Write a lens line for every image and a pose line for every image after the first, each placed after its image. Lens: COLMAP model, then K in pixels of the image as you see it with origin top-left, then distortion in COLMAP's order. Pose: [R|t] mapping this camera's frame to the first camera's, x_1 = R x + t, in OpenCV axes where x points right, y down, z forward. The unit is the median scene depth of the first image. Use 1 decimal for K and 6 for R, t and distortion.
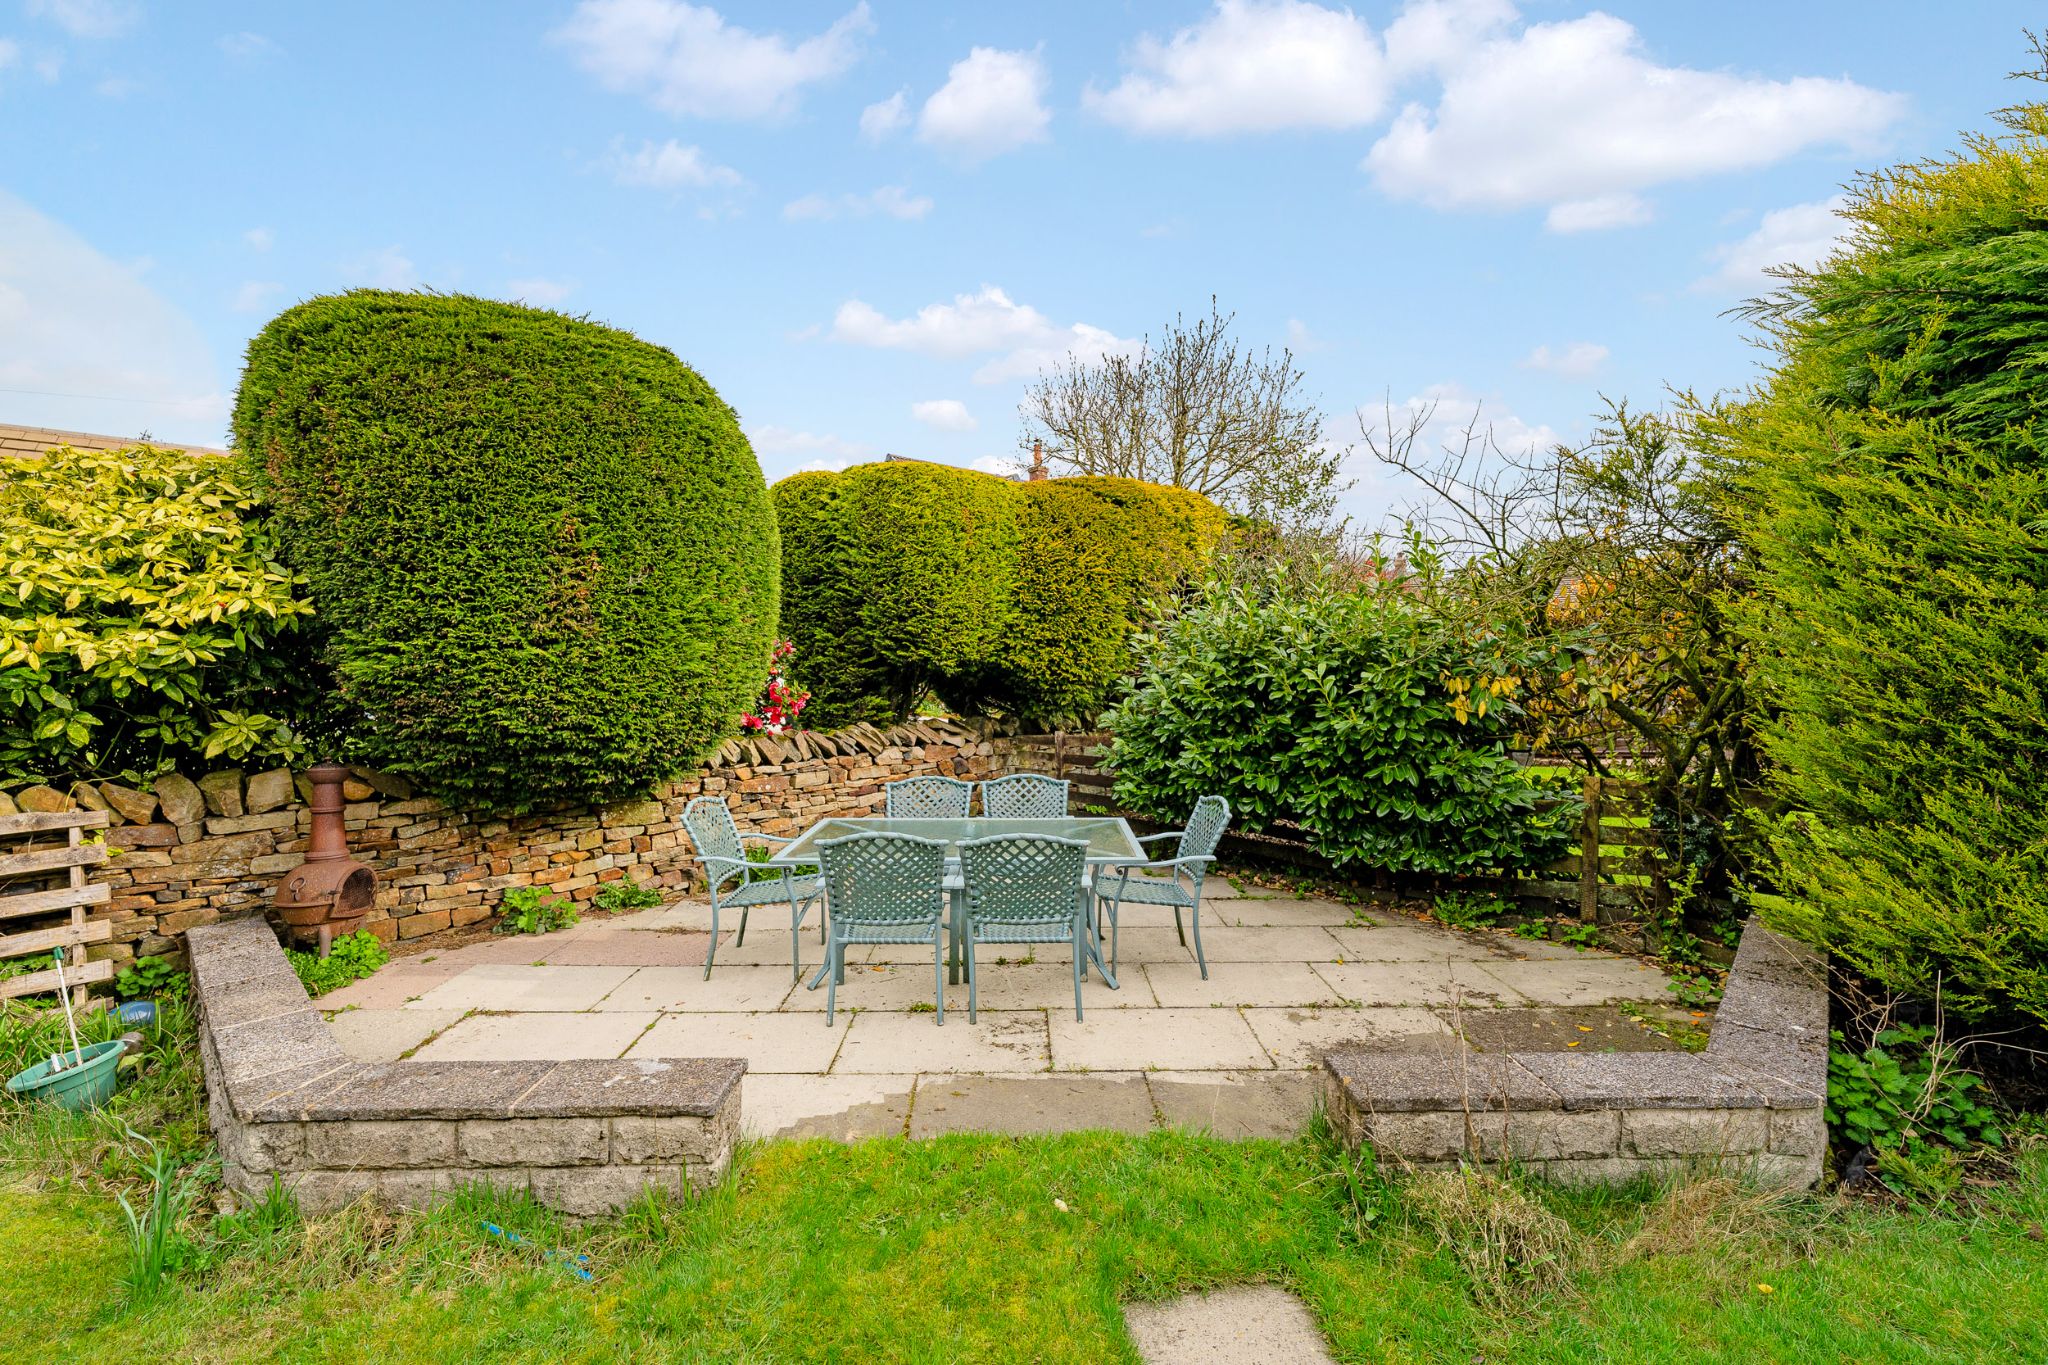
lens RADIAL K [[838.6, 0, 1017.1], [0, 838.6, 689.2], [0, 0, 1]] dist [0.000664, -0.000684]
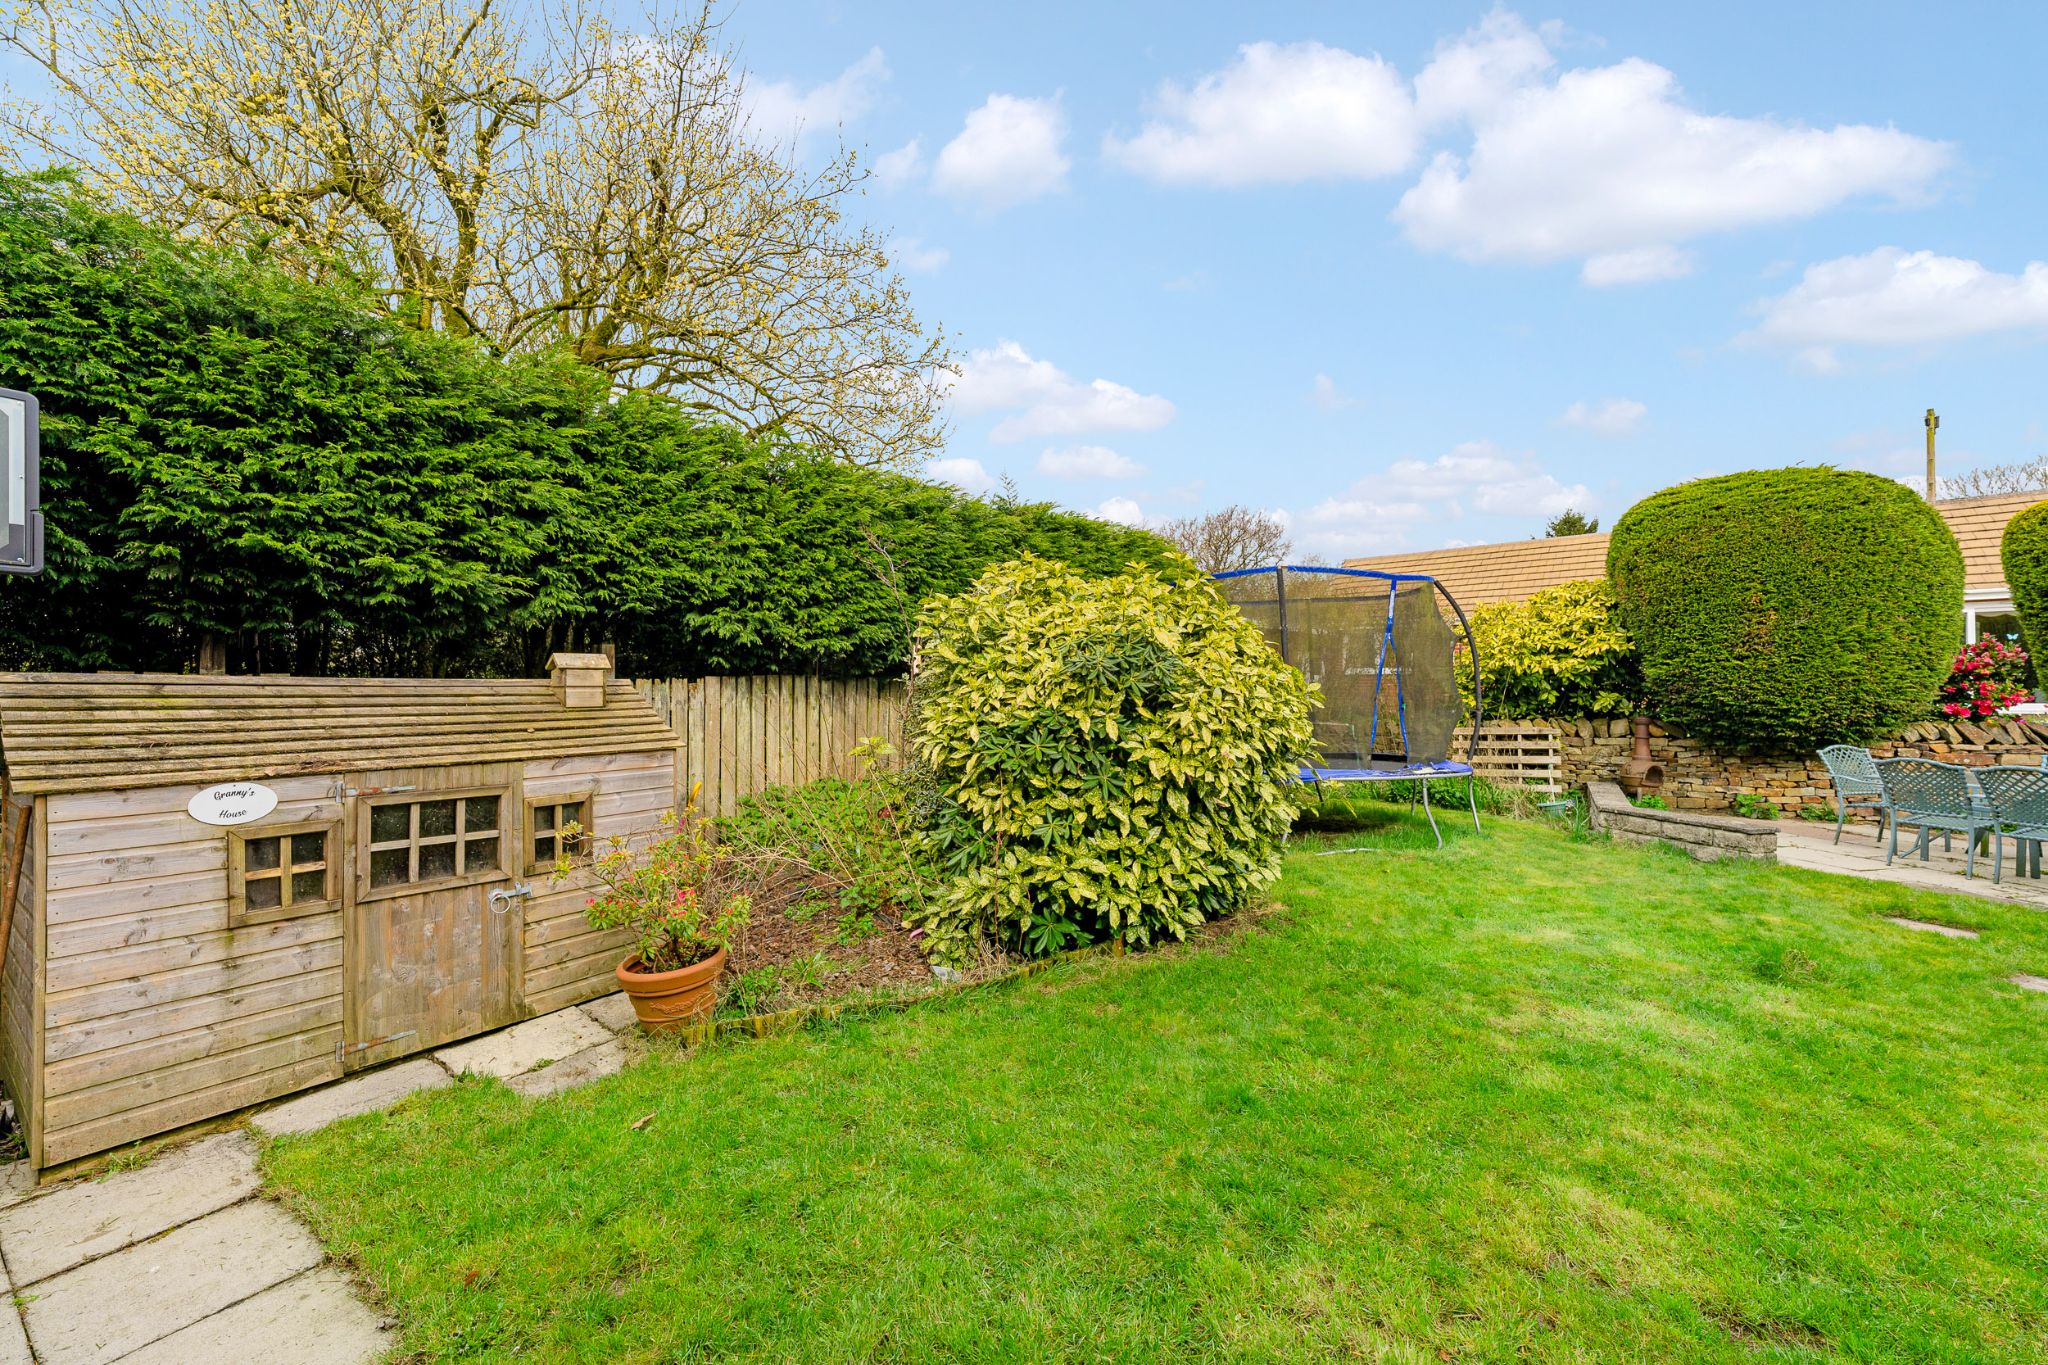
lens RADIAL K [[837.4, 0, 1027.5], [0, 837.4, 670.5], [0, 0, 1]] dist [0.002392, -0.000338]
pose [[0.193831, -0.016983, -0.980888, 1.032043], [-0.019704, 0.999581, -0.021201, 0.048158], [0.980837, 0.023437, 0.193415, -1.016070]]
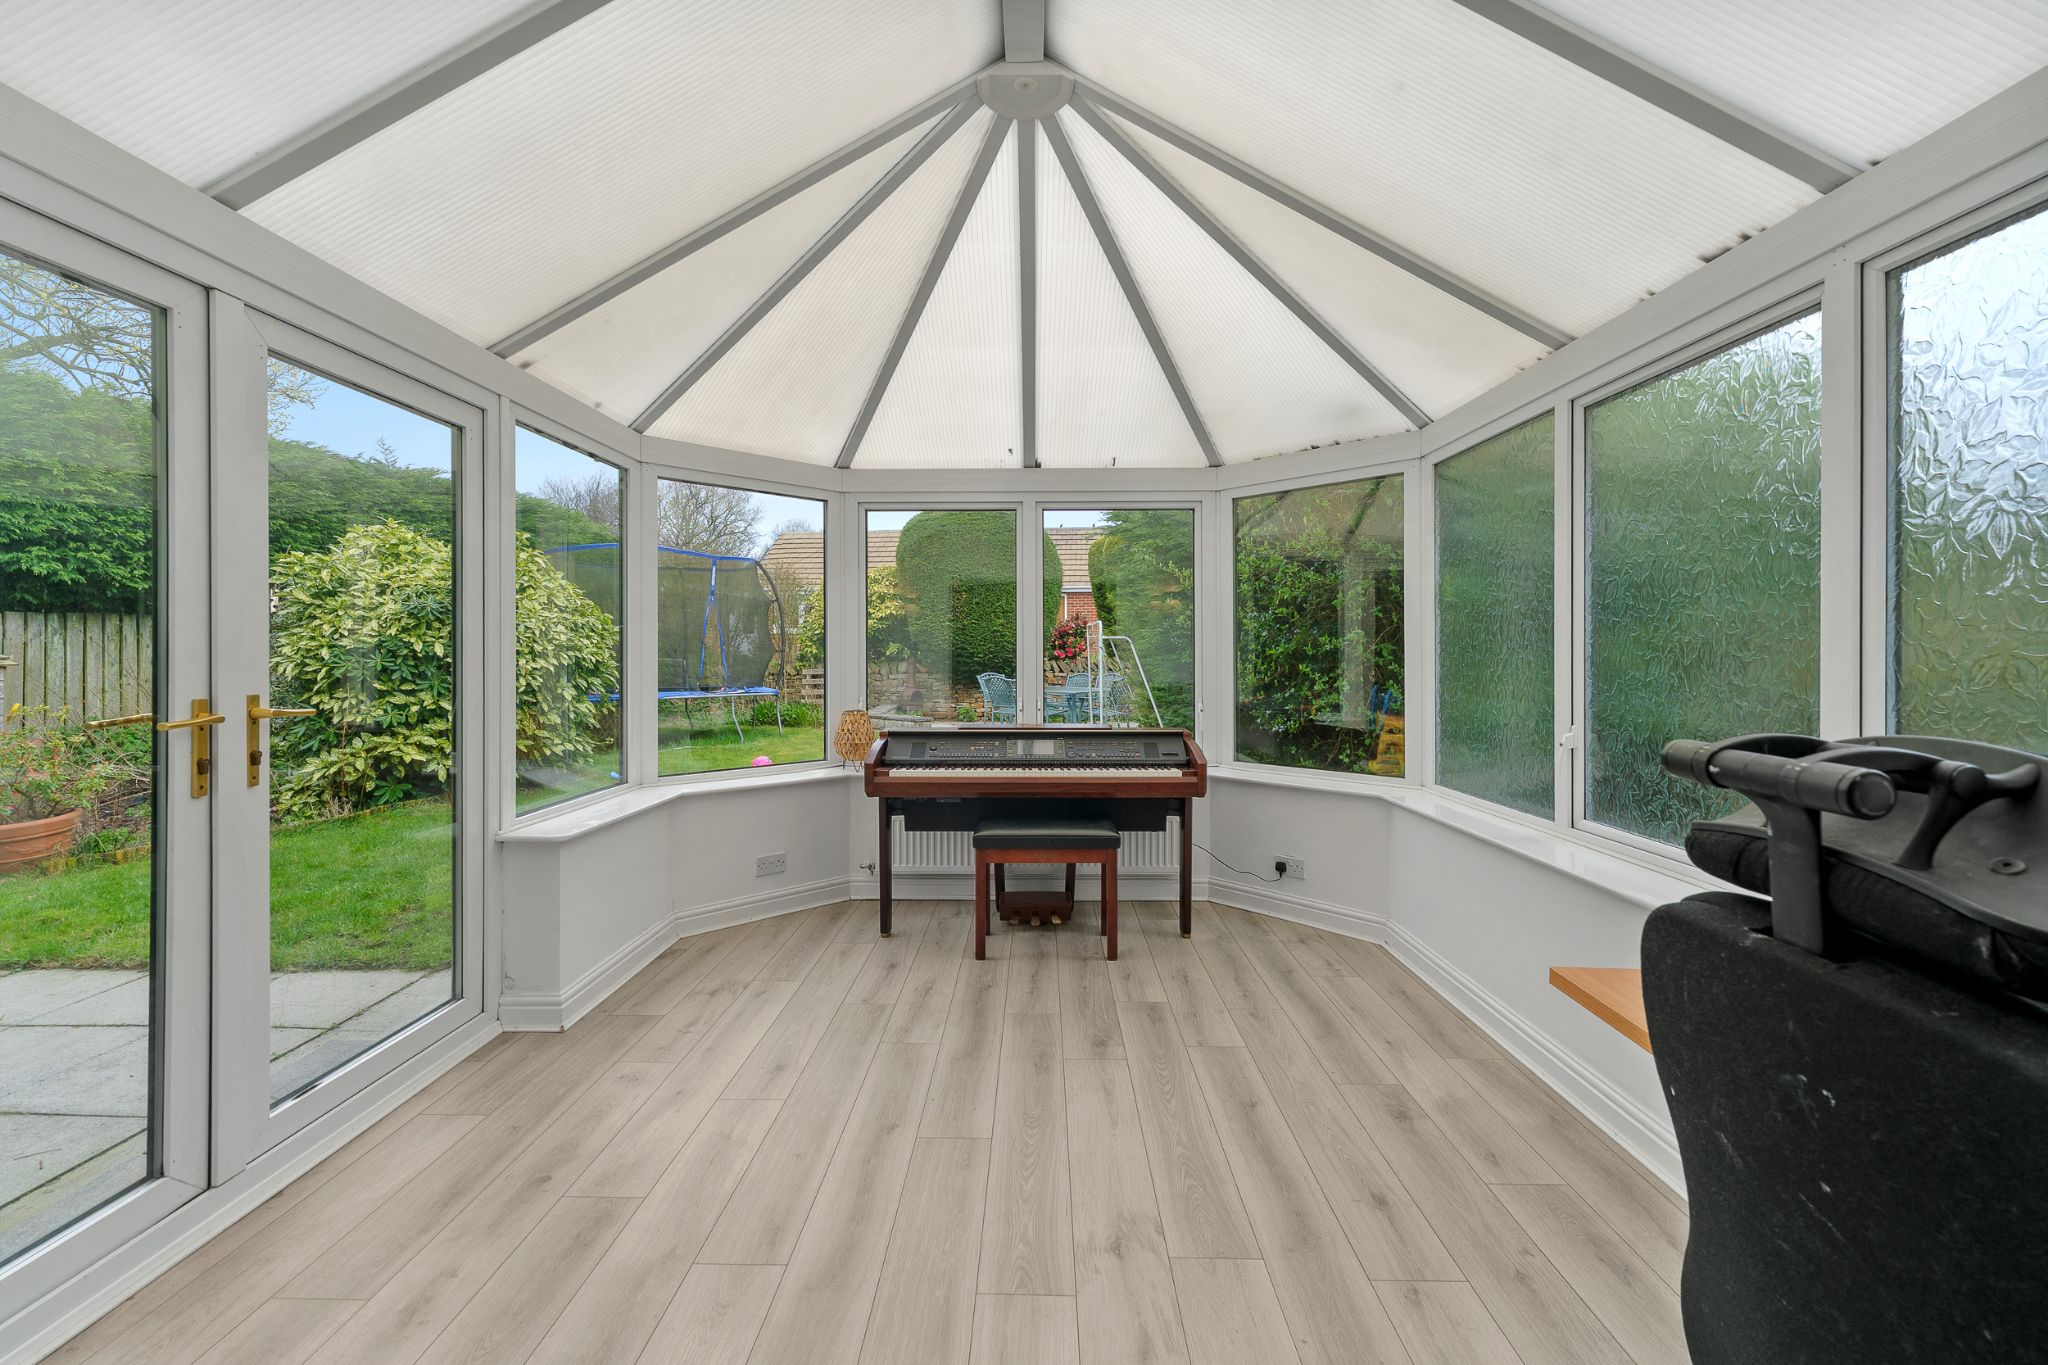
lens RADIAL K [[843.3, 0, 1021.5], [0, 843.3, 649.2], [0, 0, 1]] dist [-0.003665, -0.000434]
pose [[0.702944, 0.003912, -0.711235, 1.872573], [-0.020900, 0.999667, -0.015157, 0.093464], [0.710938, 0.025519, 0.702791, -1.044773]]
